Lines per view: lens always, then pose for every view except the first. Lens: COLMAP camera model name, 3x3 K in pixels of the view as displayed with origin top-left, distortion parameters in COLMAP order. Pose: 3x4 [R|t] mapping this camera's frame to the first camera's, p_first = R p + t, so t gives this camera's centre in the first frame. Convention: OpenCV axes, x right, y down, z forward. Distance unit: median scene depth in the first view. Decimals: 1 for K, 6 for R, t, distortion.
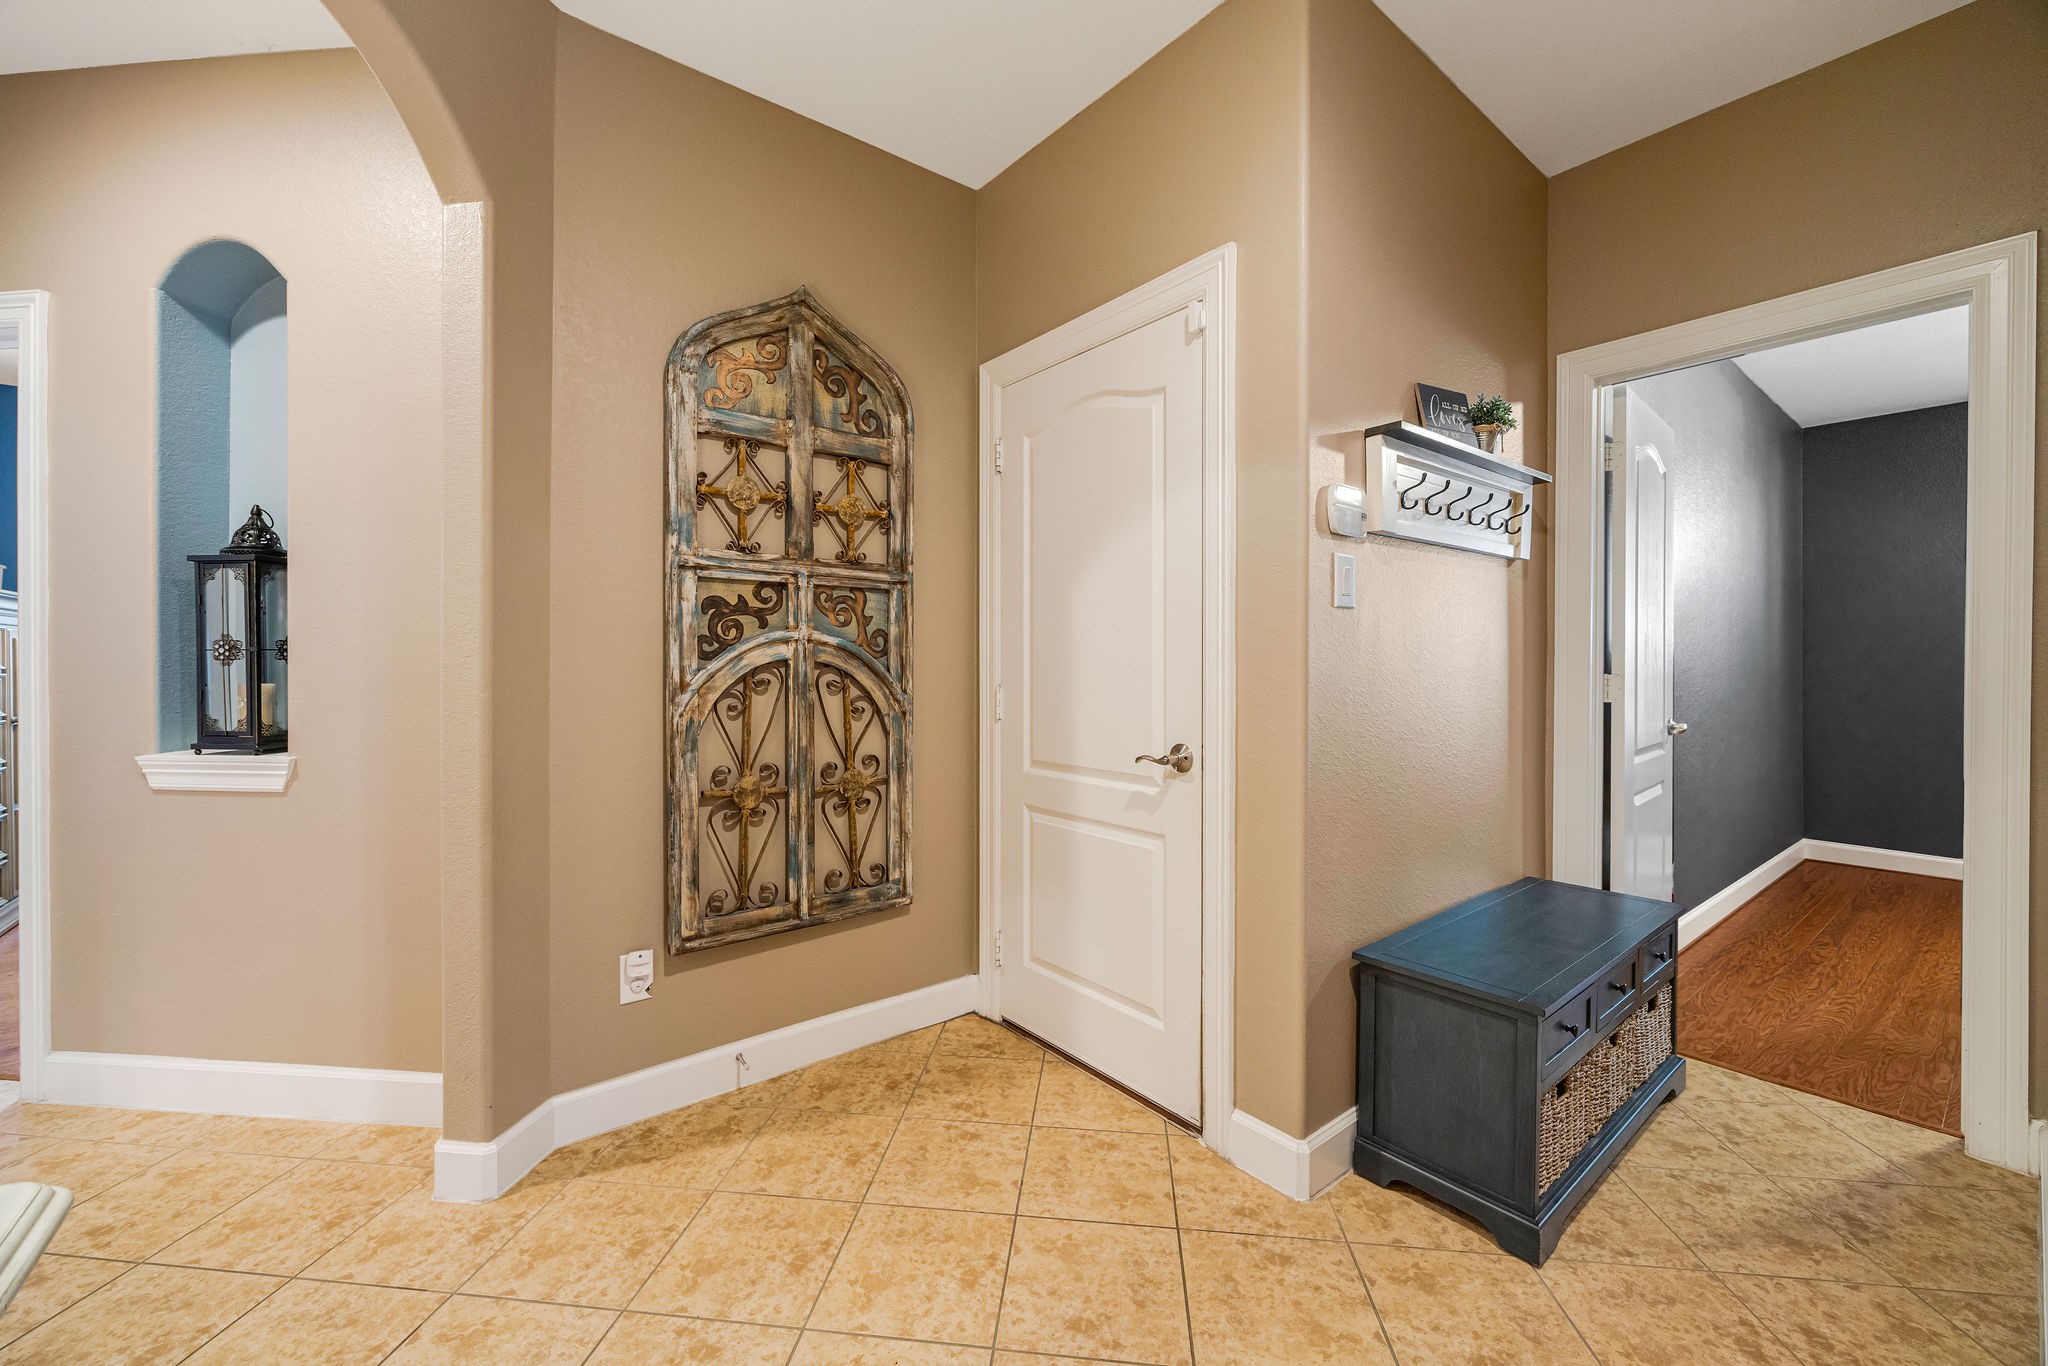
lens RADIAL K [[817.1, 0, 1030.1], [0, 817.1, 669.5], [0, 0, 1]] dist [-0.000183, 0.000561]
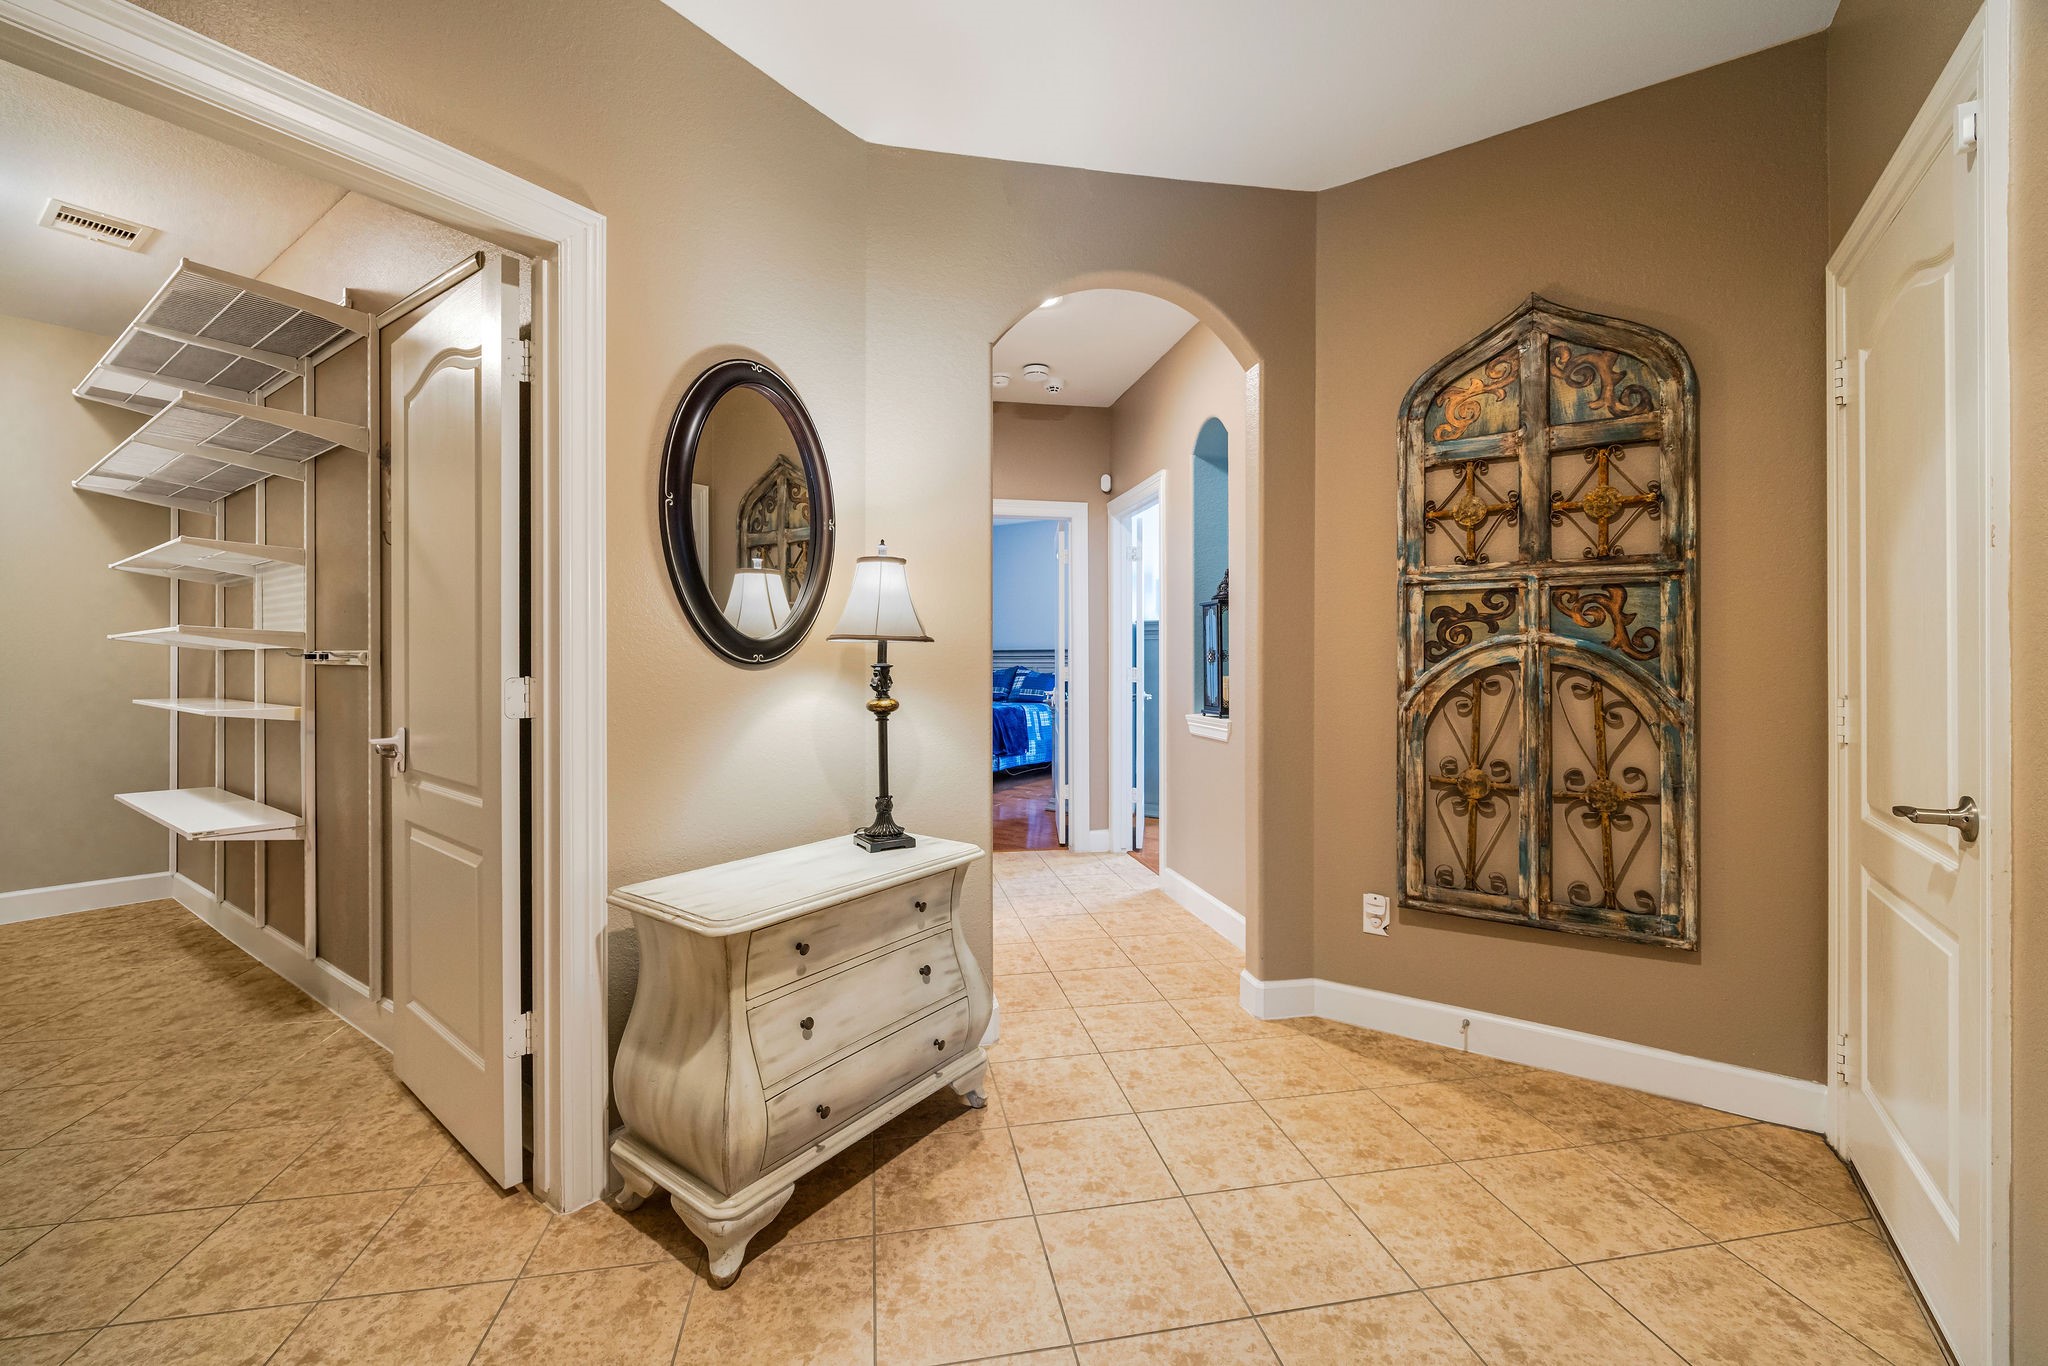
lens RADIAL K [[833.7, 0, 1018.6], [0, 833.7, 666.1], [0, 0, 1]] dist [-0.005514, 0.000877]
pose [[0.288551, 0.007725, -0.957433, 0.526016], [-0.005553, 0.999964, 0.006394, -0.010226], [0.957448, 0.003471, 0.288584, 0.093728]]
